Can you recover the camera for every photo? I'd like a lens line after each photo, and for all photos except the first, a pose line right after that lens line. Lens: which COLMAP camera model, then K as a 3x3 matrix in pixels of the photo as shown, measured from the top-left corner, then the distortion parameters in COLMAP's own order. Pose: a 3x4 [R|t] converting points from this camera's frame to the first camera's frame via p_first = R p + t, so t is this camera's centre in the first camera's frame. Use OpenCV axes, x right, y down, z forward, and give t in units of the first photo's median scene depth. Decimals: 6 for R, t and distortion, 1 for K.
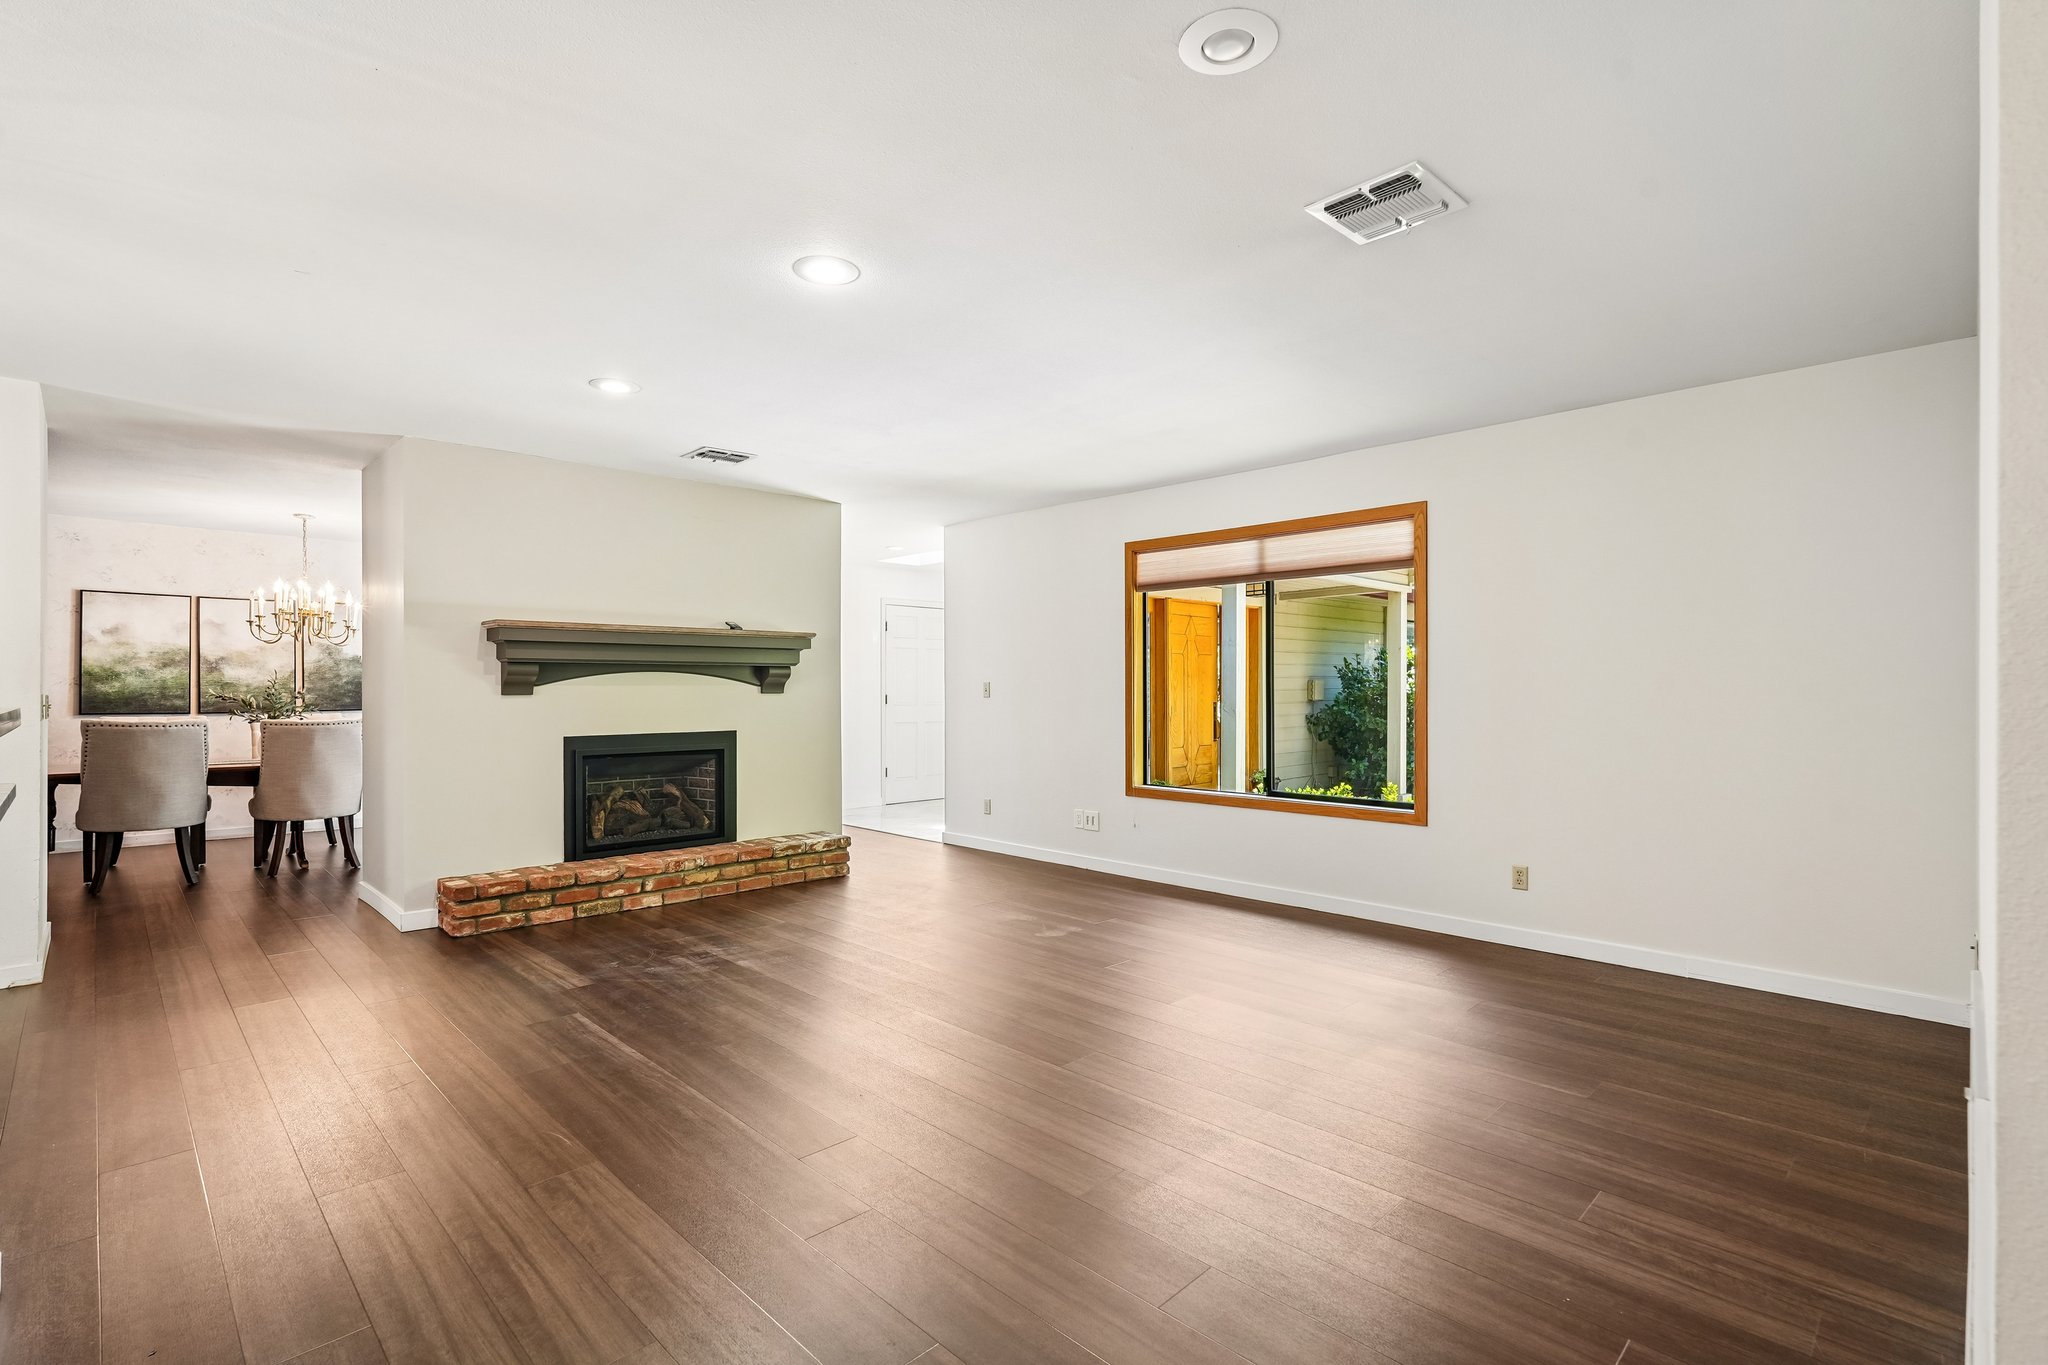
lens RADIAL K [[960.9, 0, 1024.4], [0, 960.9, 693.6], [0, 0, 1]] dist [0.001425, 0.000138]
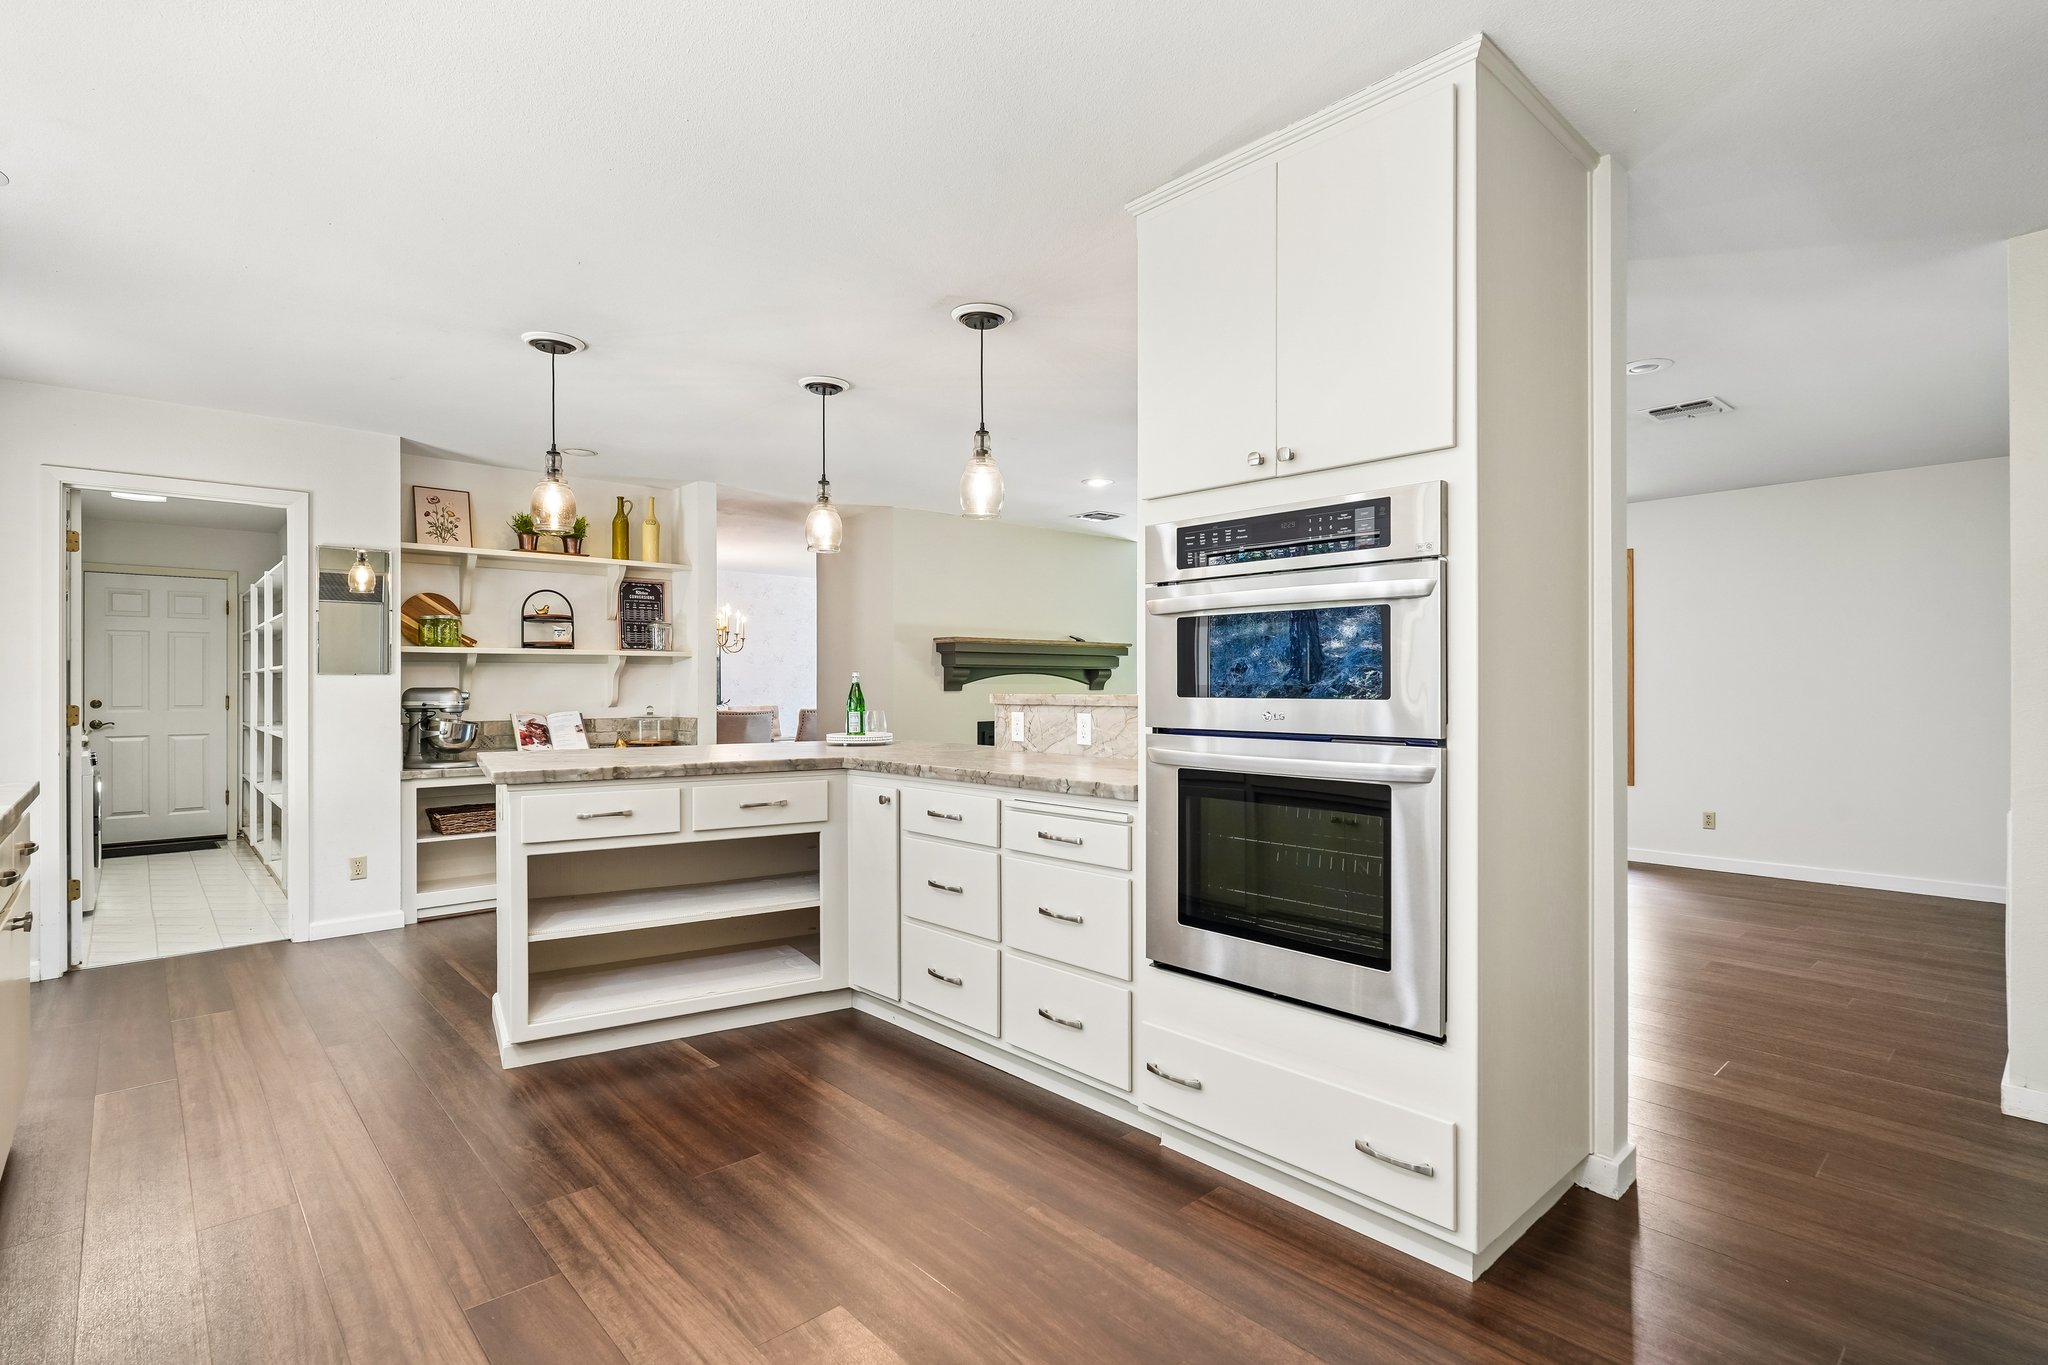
lens RADIAL K [[967.9, 0, 1024.0], [0, 967.9, 682.5], [0, 0, 1]] dist [-0.001900, -0.021719]
pose [[0.999653, 0.002944, -0.026168, -0.377511], [-0.003124, 0.999972, -0.006830, -0.001084], [0.026147, 0.006909, 0.999634, -0.371626]]
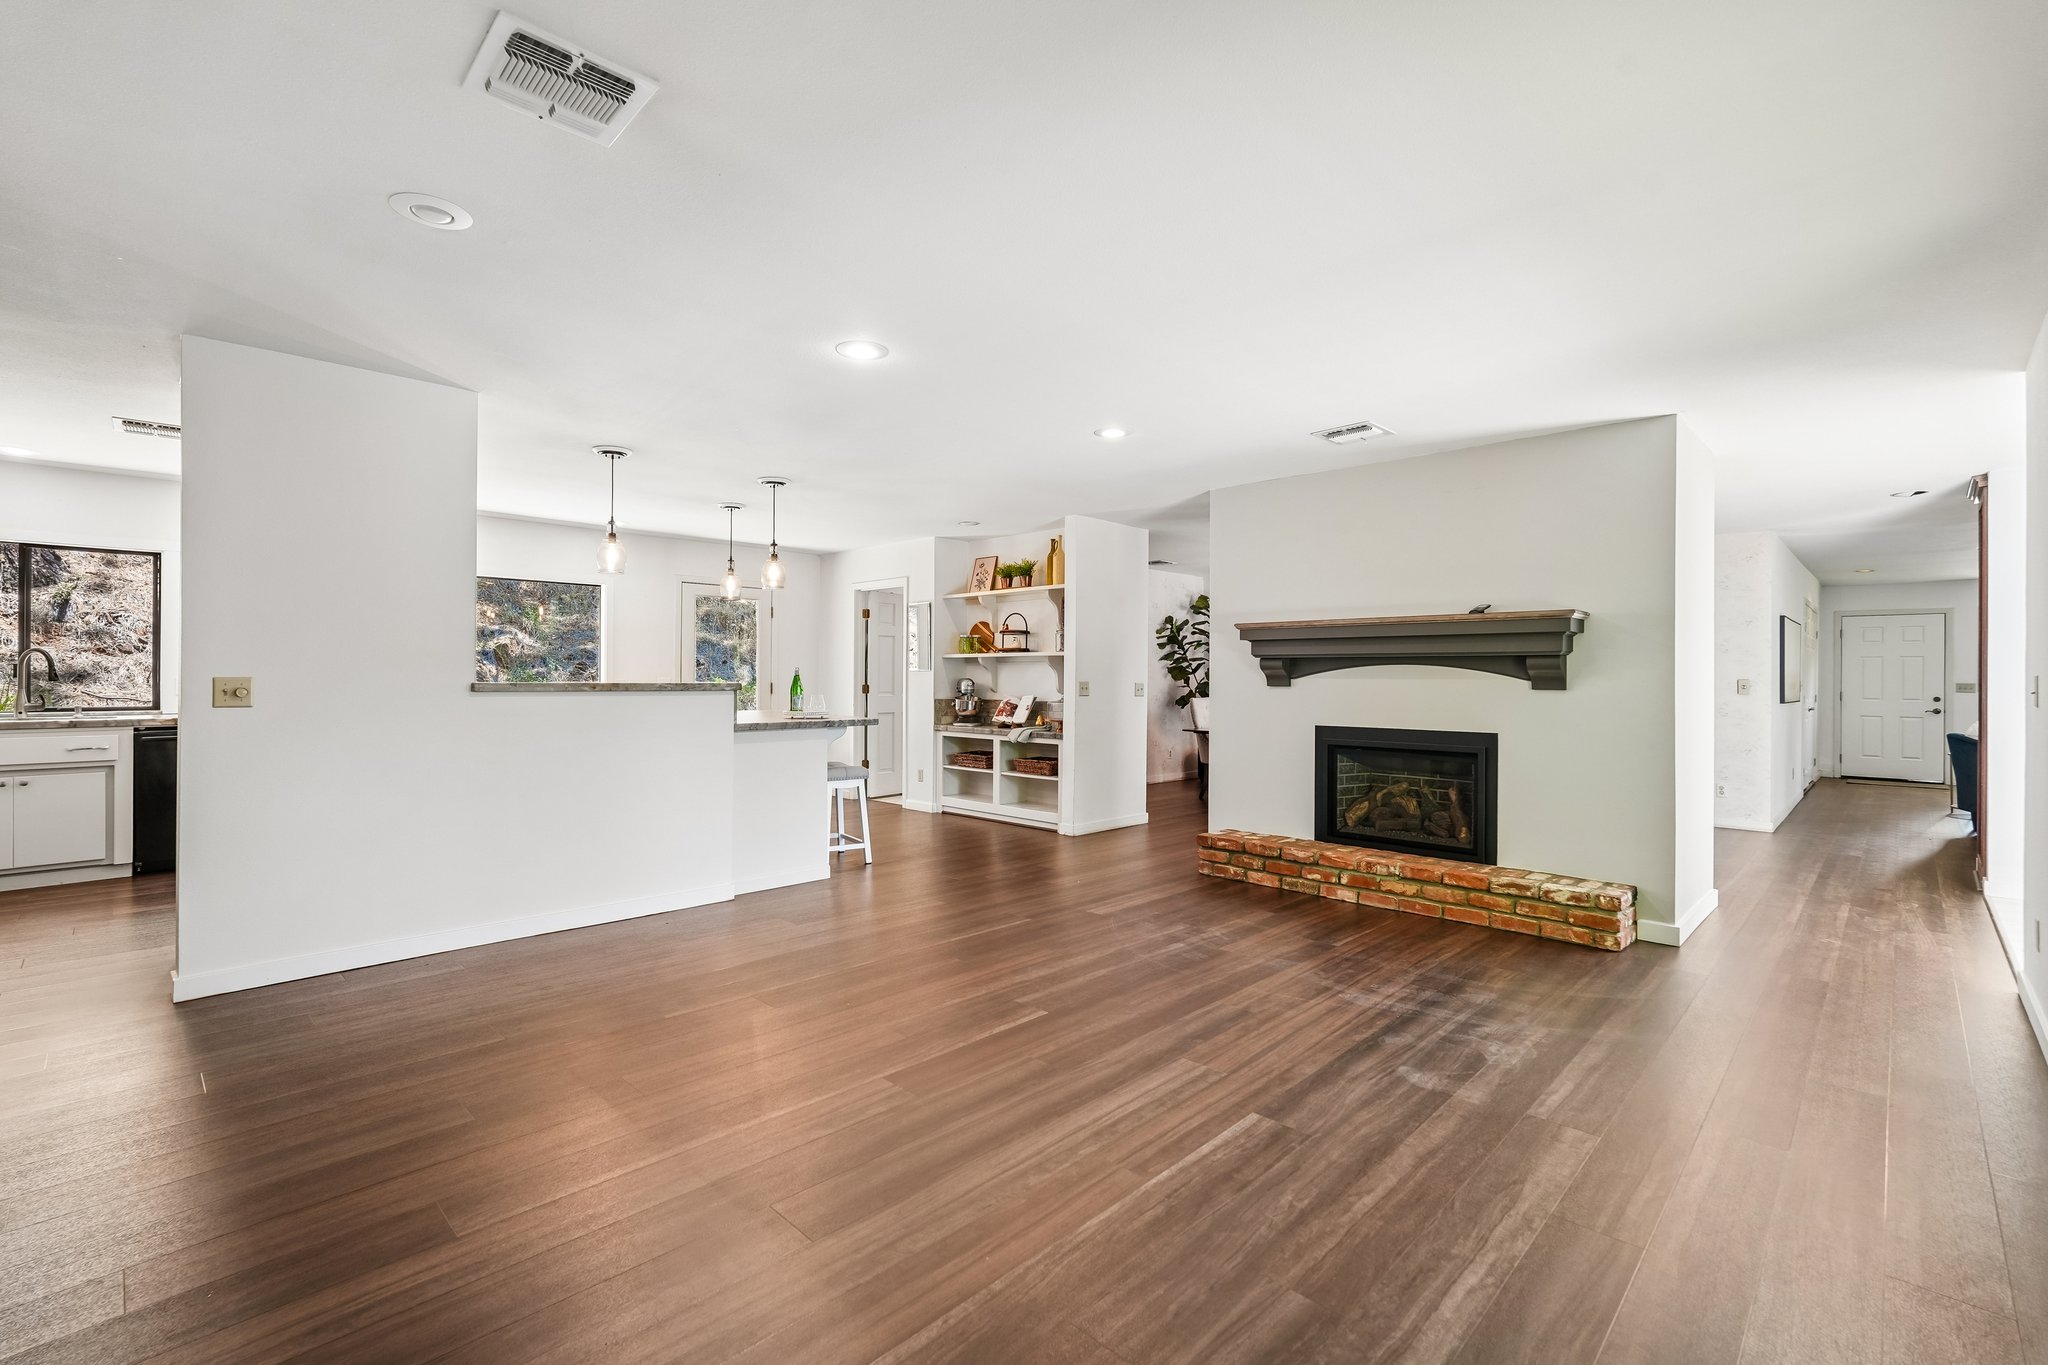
lens RADIAL K [[898.7, 0, 1024.0], [0, 898.7, 682.5], [0, 0, 1]] dist [-0.018305, 0.000130]
pose [[0.022172, 0.006709, -0.999732, 0.531070], [-0.015102, 0.999866, 0.006375, -0.005261], [0.999640, 0.014957, 0.022271, 0.644173]]
